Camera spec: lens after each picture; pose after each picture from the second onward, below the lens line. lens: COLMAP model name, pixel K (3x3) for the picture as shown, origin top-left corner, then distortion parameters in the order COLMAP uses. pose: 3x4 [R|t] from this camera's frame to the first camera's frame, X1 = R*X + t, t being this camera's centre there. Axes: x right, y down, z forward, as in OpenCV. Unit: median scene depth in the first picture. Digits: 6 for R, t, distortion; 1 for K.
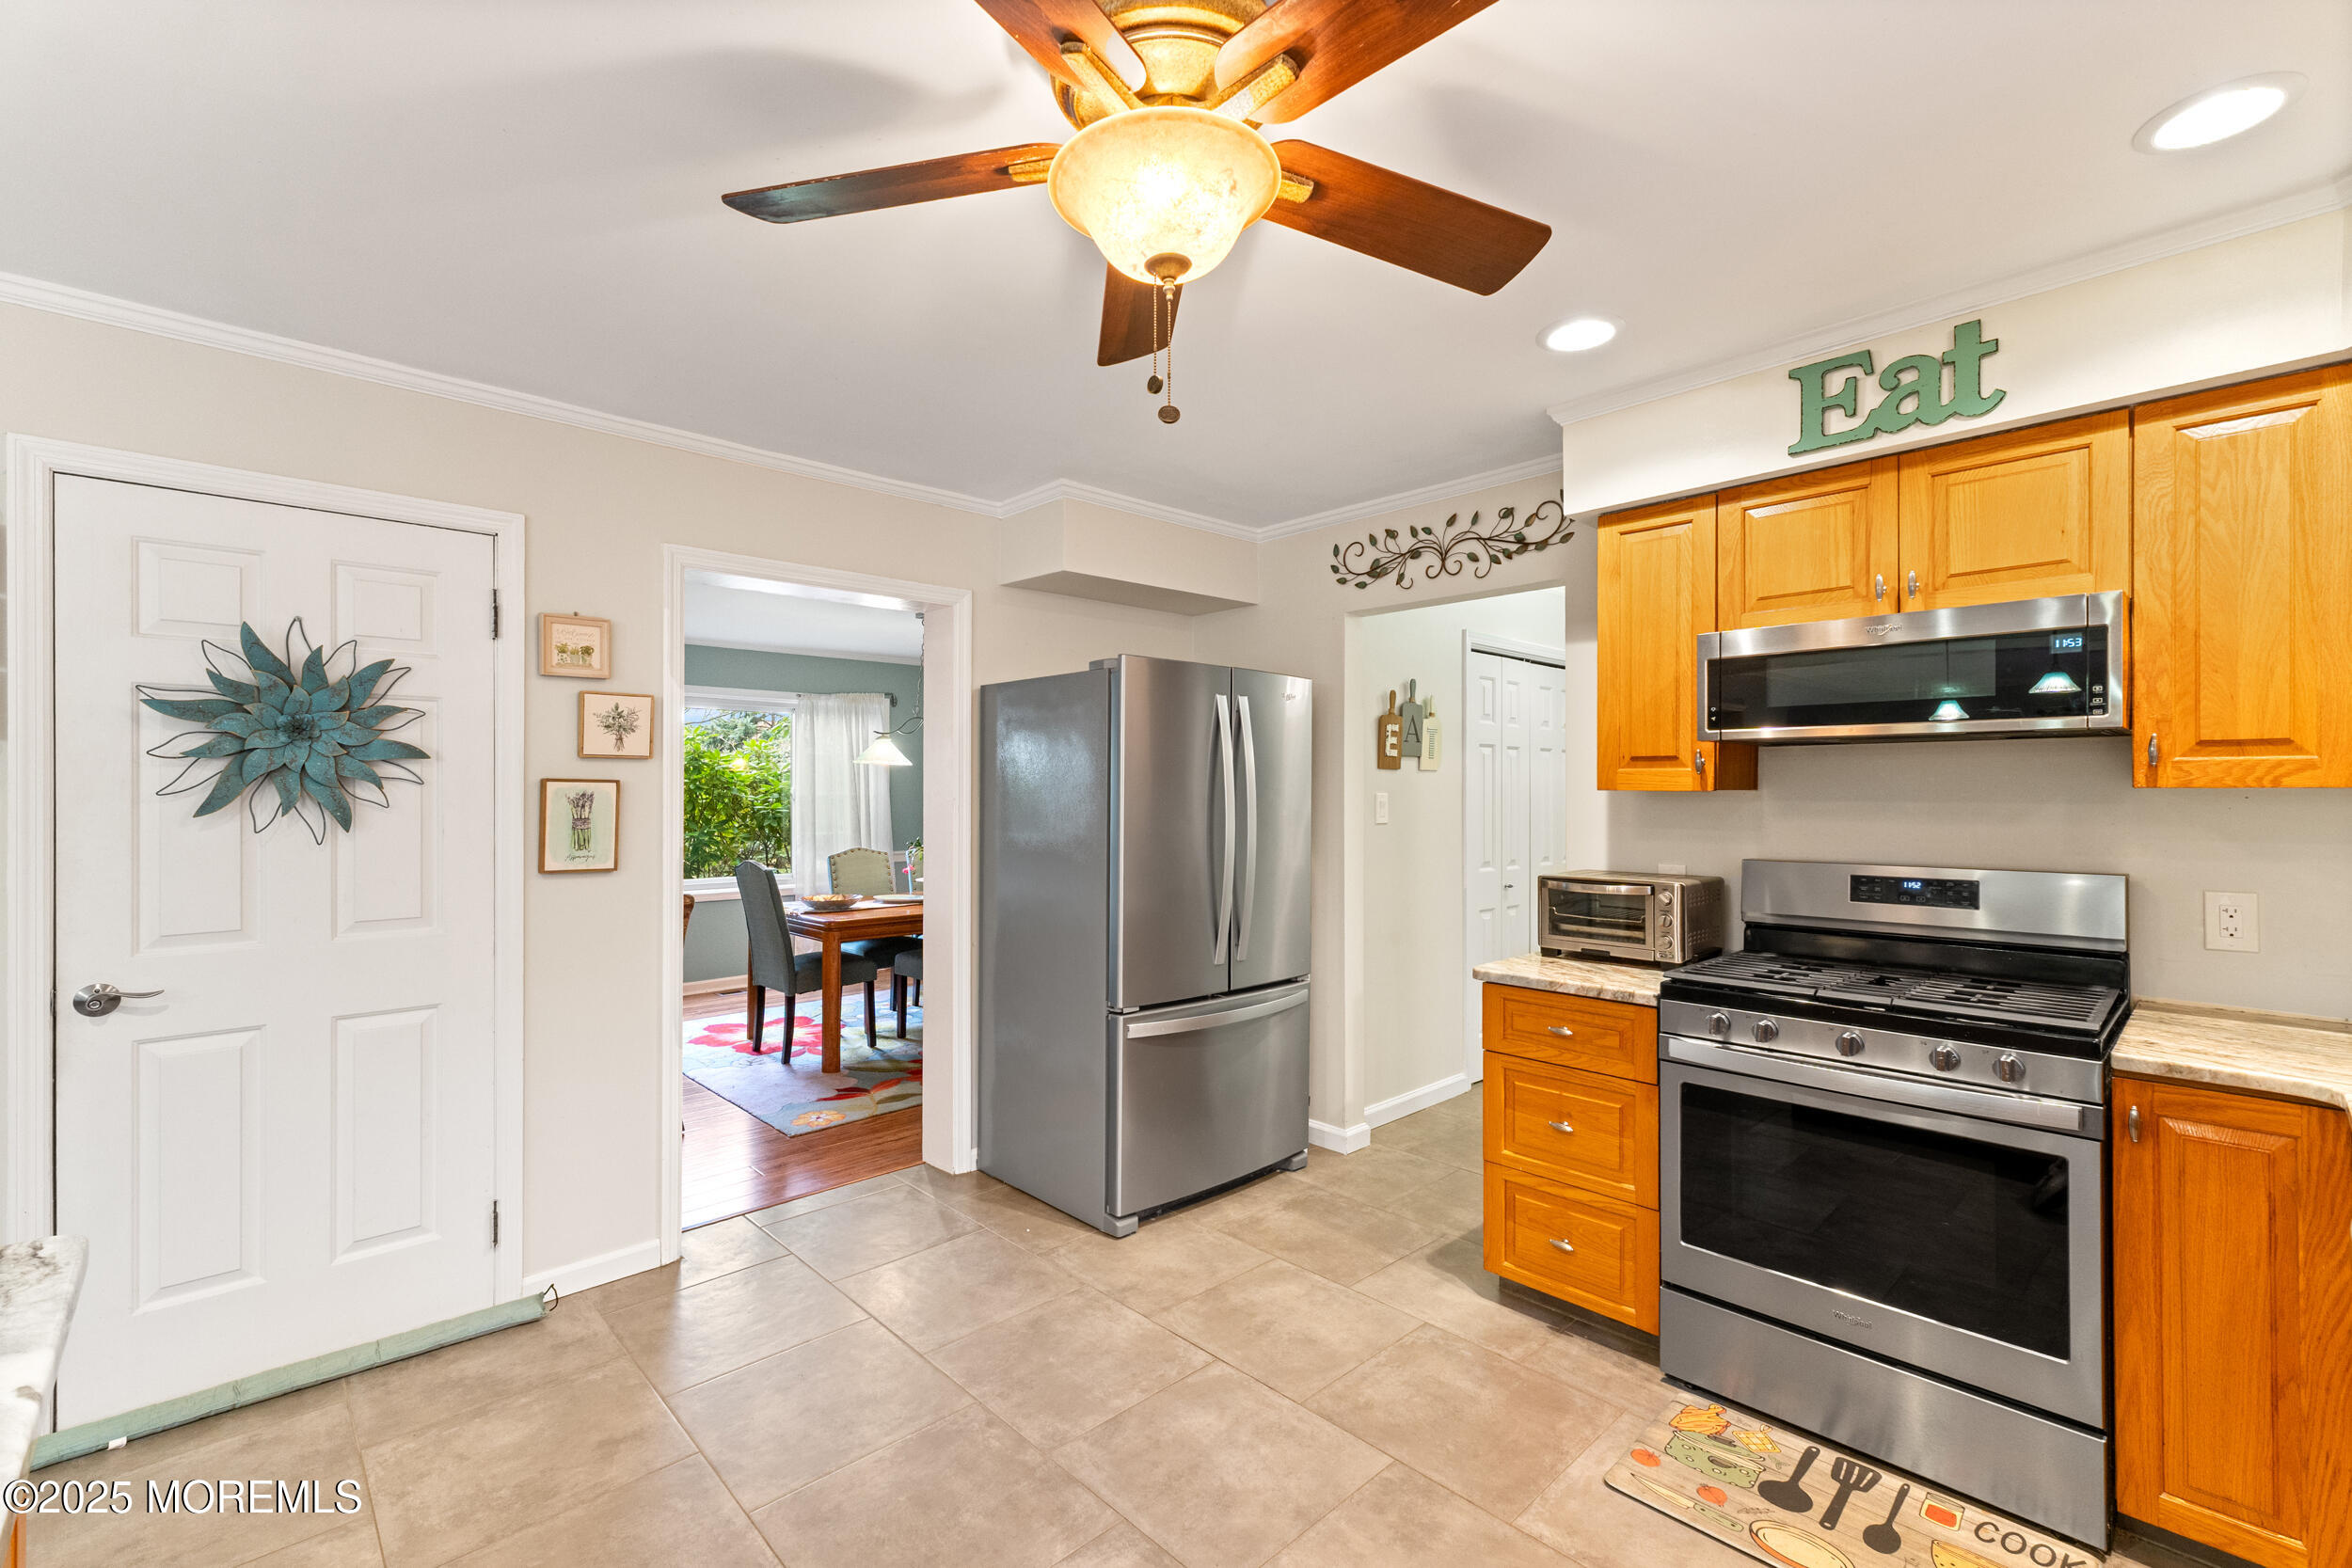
lens RADIAL K [[992.5, 0, 1180.5], [0, 992.5, 791.5], [0, 0, 1]] dist [0.004510, -0.001215]
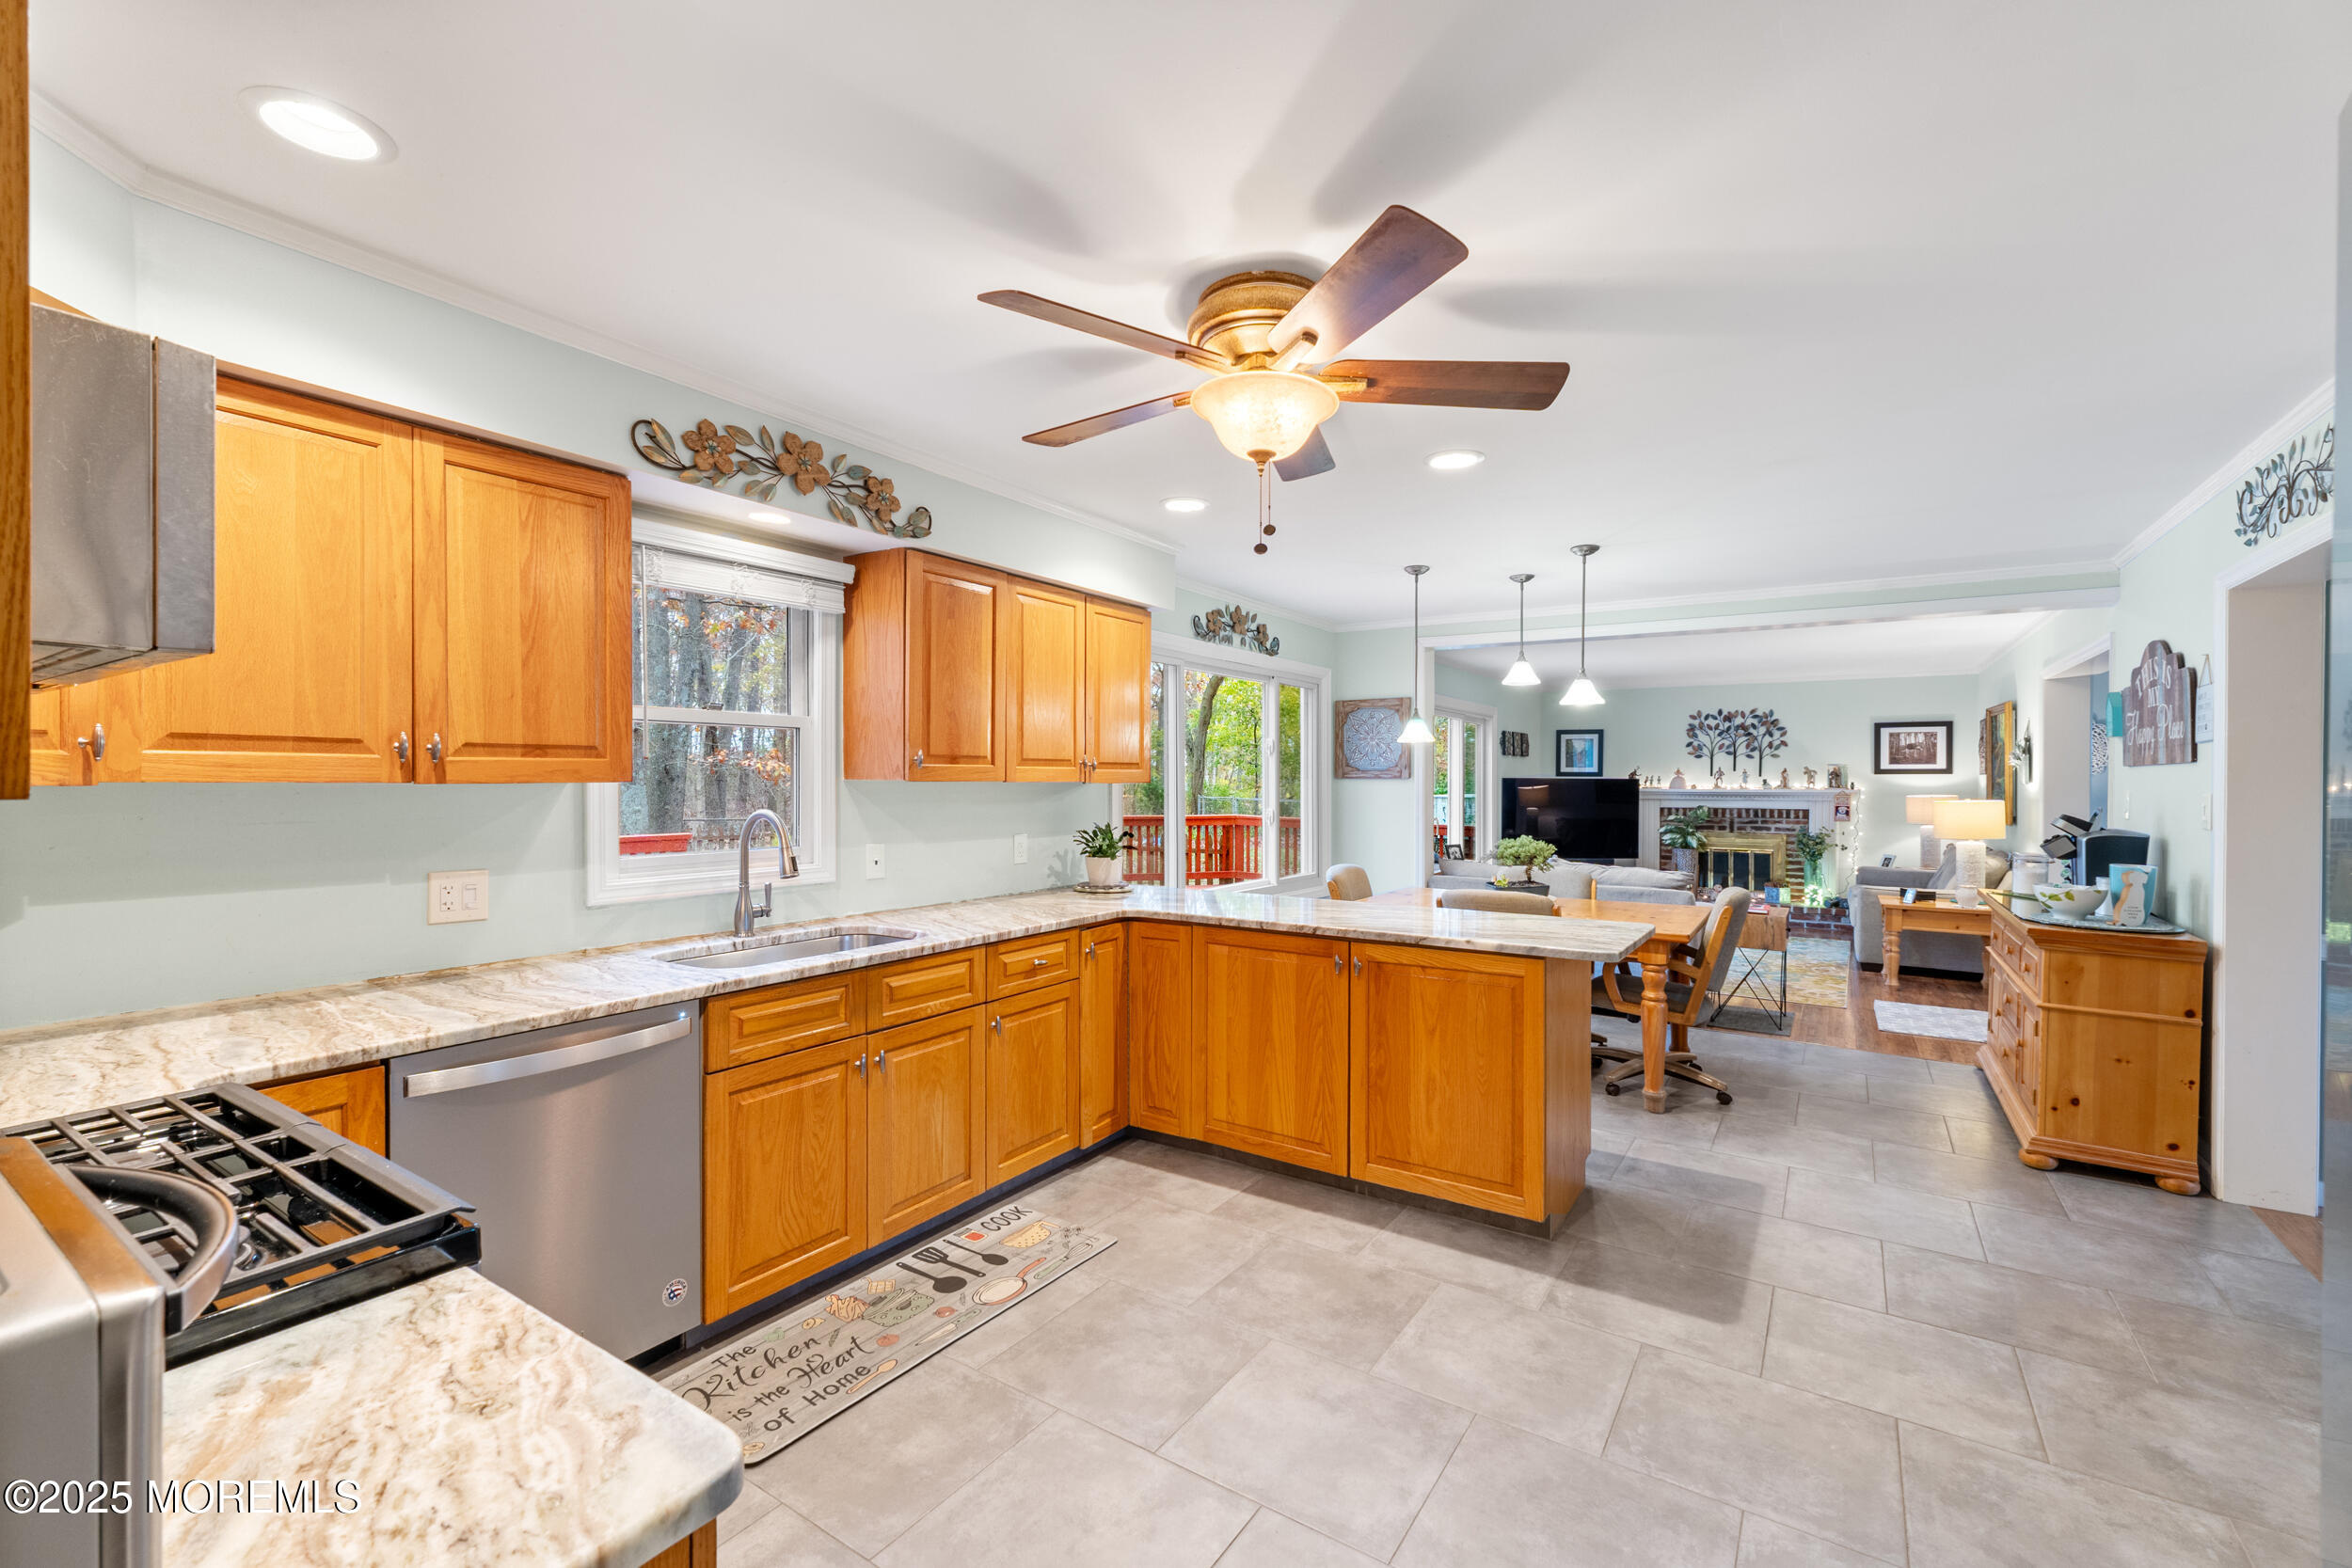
lens RADIAL K [[992.5, 0, 1179.9], [0, 992.5, 785.3], [0, 0, 1]] dist [0.004510, -0.001215]
pose [[-0.976151, -0.001761, -0.217087, 0.259446], [-0.003629, 0.999960, 0.008207, -0.009066], [0.217064, 0.008799, -0.976118, 1.408404]]
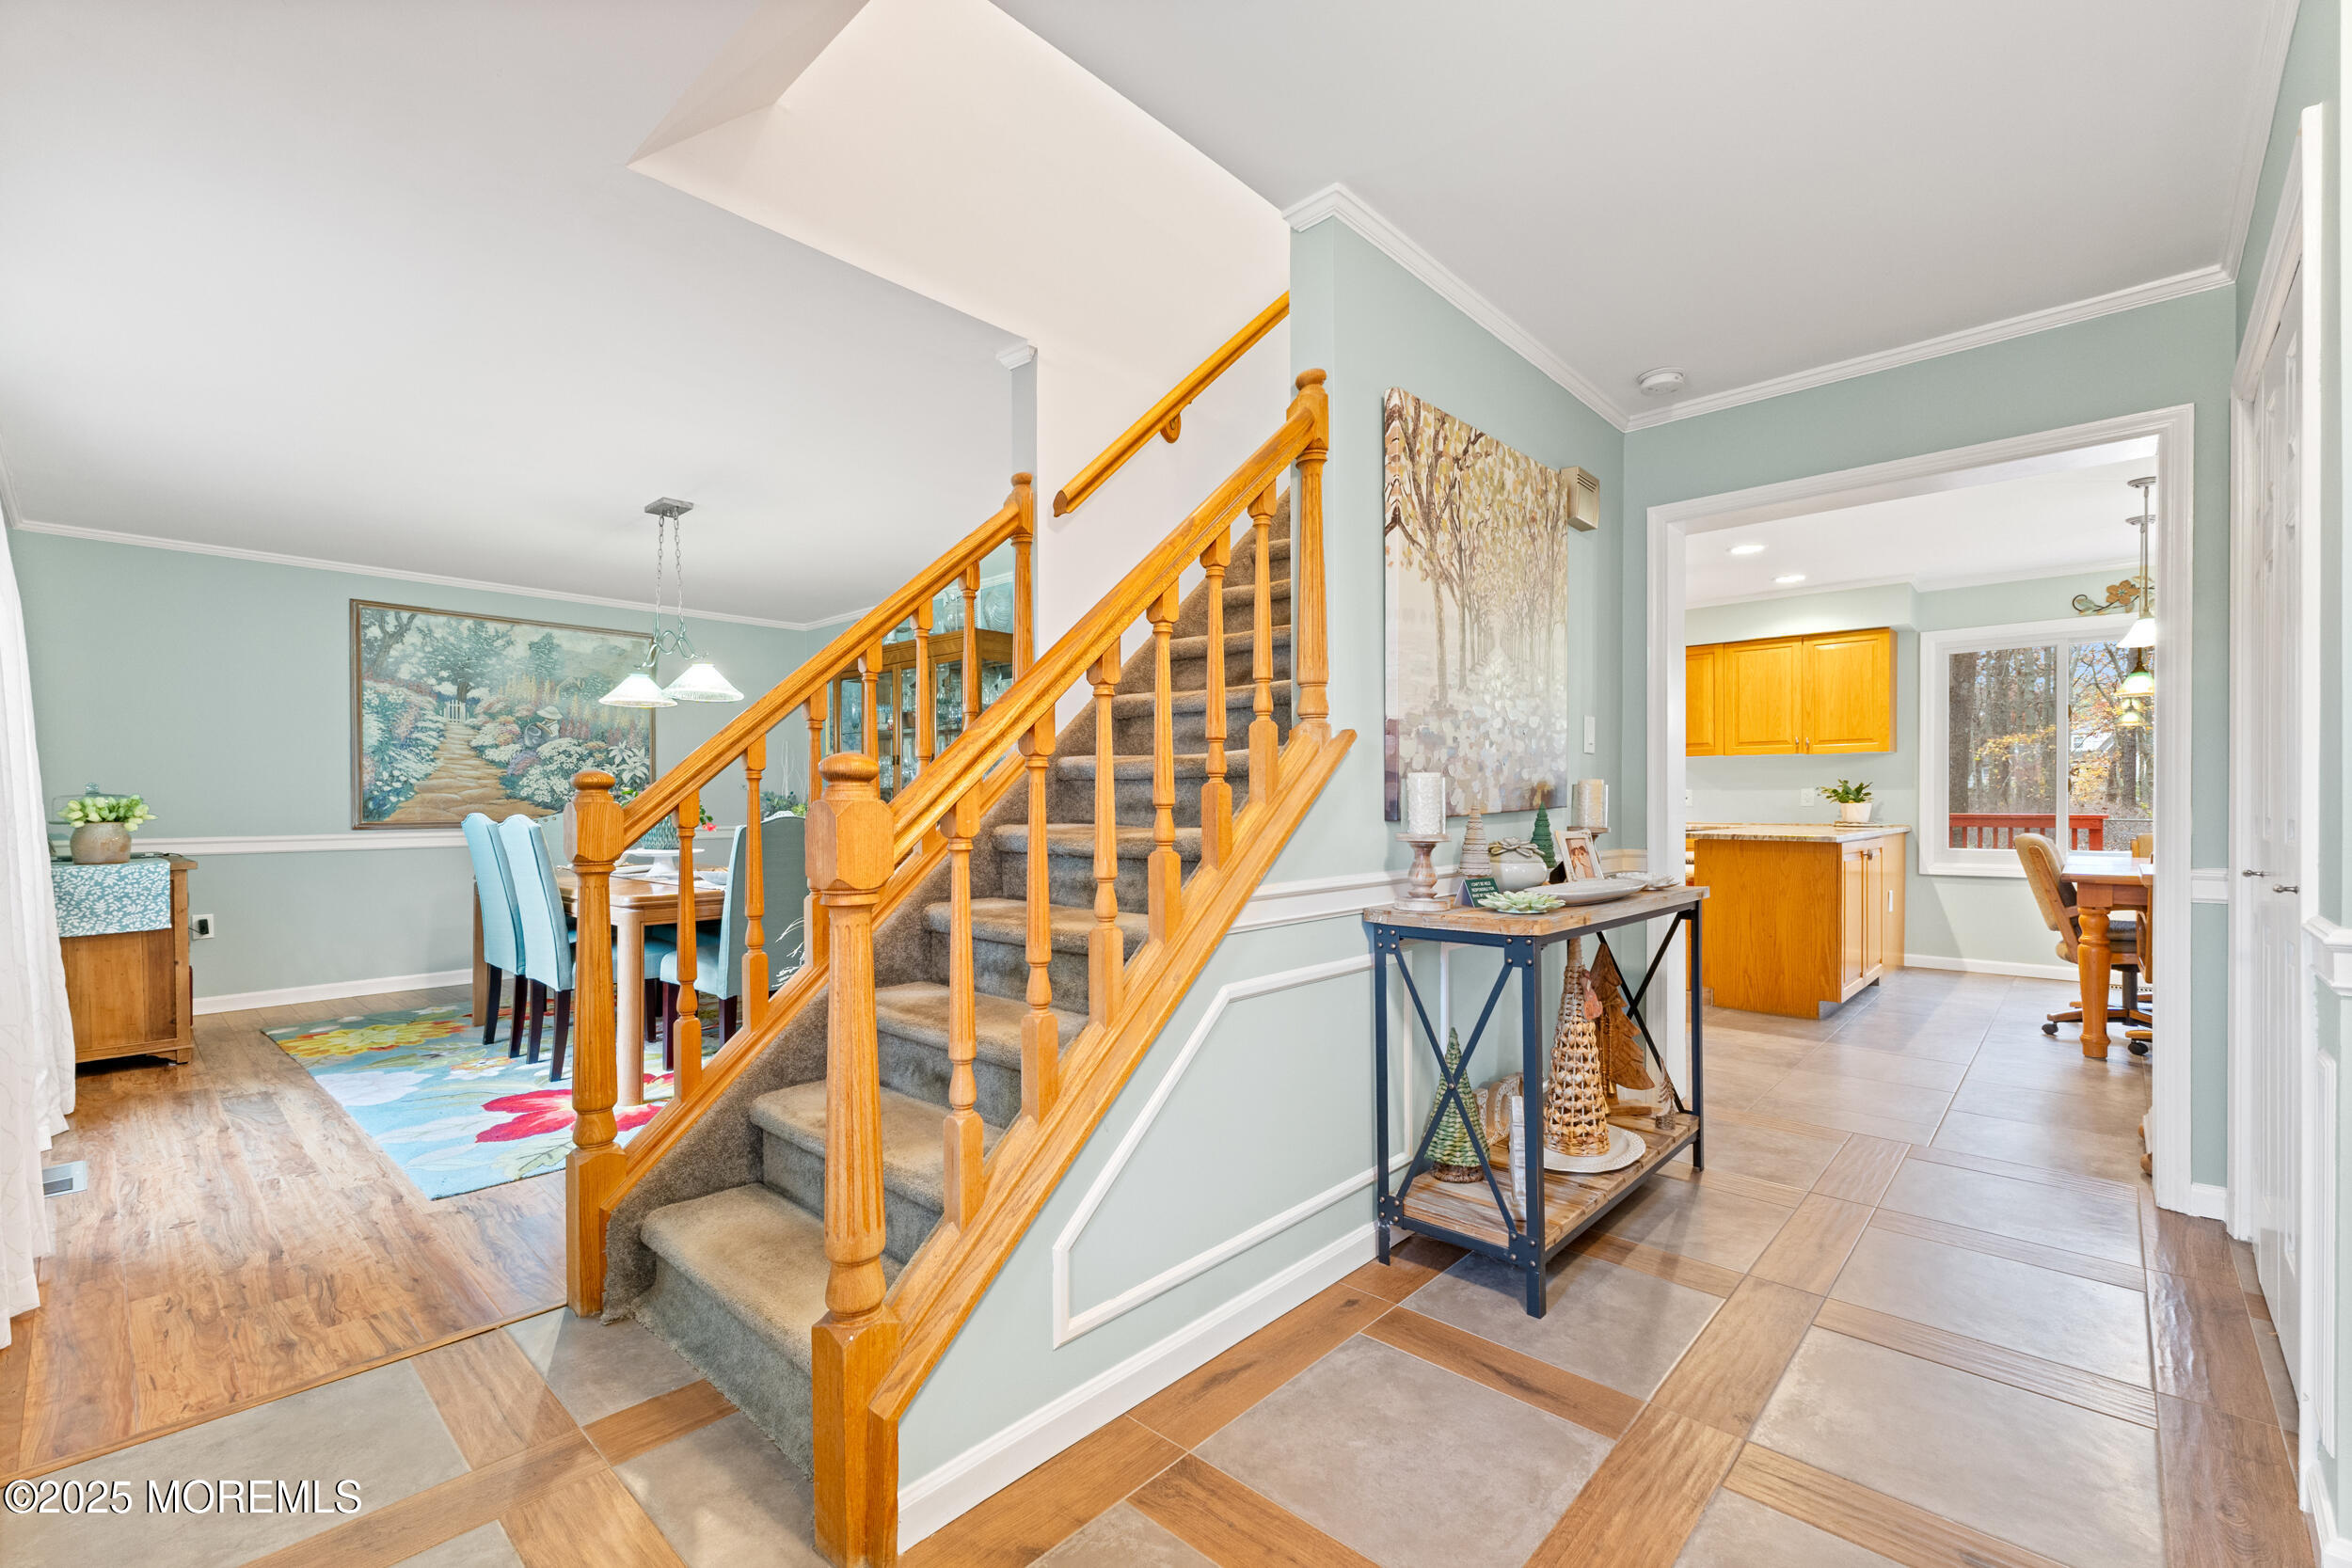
lens RADIAL K [[992.5, 0, 1183.1], [0, 992.5, 803.5], [0, 0, 1]] dist [0.004510, -0.001215]
pose [[-0.057941, -0.002874, 0.998316, -2.475531], [0.004317, 0.999986, 0.003130, 0.116847], [-0.998311, 0.004492, -0.057928, 1.565633]]
